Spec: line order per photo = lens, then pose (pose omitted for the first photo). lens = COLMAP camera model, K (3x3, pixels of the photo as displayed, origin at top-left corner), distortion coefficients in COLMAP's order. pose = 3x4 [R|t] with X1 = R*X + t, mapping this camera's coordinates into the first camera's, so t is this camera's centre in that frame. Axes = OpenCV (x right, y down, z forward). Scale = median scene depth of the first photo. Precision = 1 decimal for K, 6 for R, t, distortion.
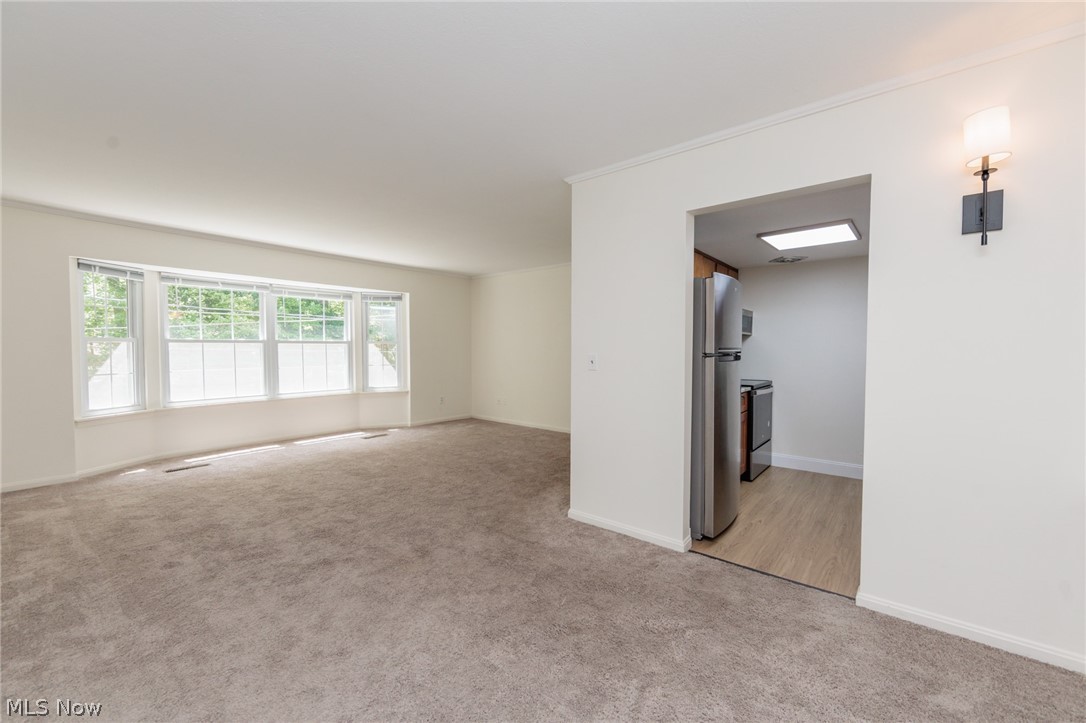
lens RADIAL K [[435.9, 0, 547.3], [0, 435.9, 363.3], [0, 0, 1]] dist [-0.001351, -0.000334]
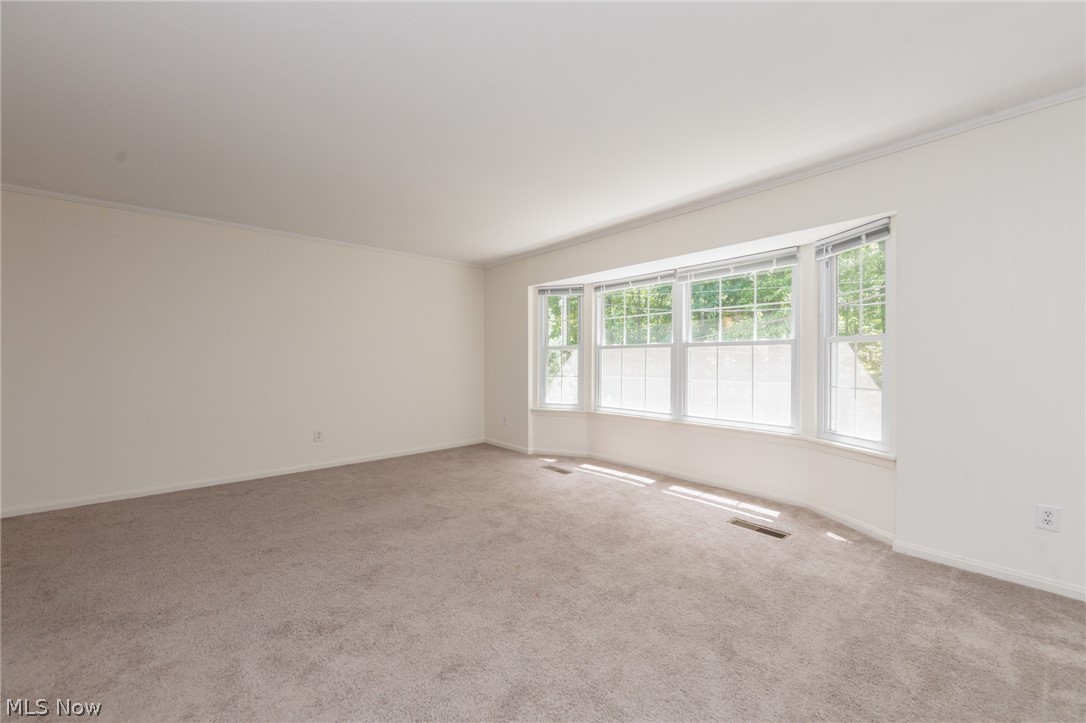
lens RADIAL K [[428.6, 0, 546.3], [0, 428.6, 362.4], [0, 0, 1]] dist [-0.002121, -0.000537]
pose [[-0.172738, 0.009695, -0.984920, 0.155608], [-0.031136, 0.999398, 0.015298, -0.025991], [0.984475, 0.033309, -0.172333, 0.986781]]
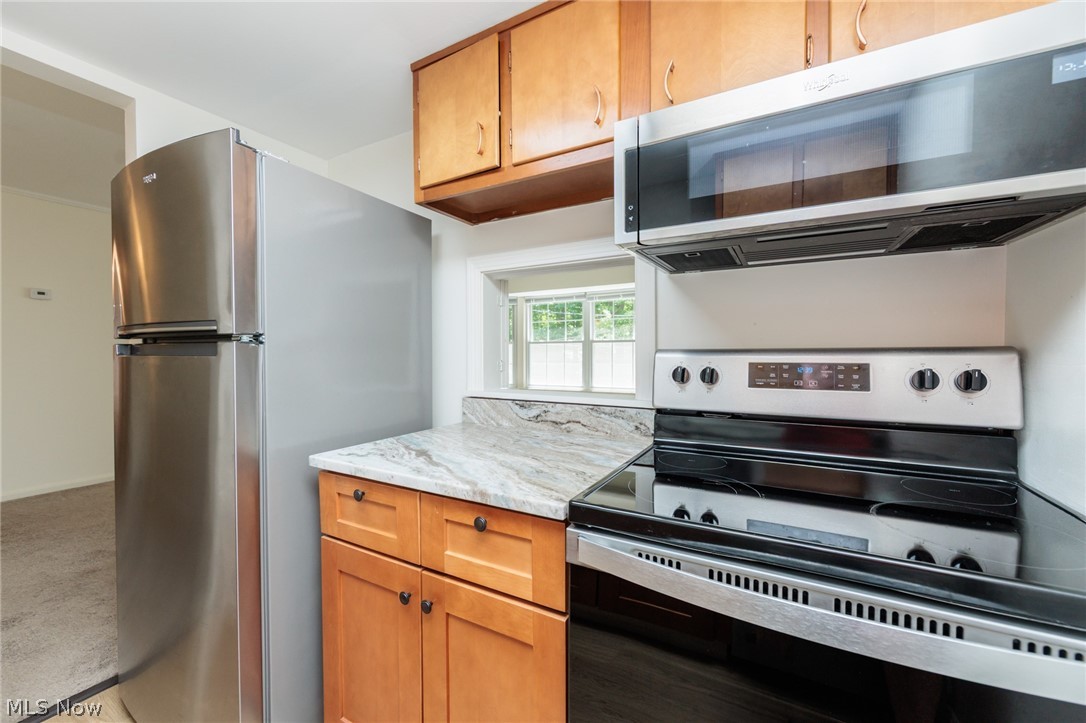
lens RADIAL K [[424.9, 0, 545.9], [0, 424.9, 360.7], [0, 0, 1]] dist [-0.001143, -0.000557]
pose [[0.168805, 0.016781, -0.985507, 0.520064], [-0.029927, 0.999481, 0.011893, -0.009277], [0.985195, 0.027486, 0.169220, 0.762767]]
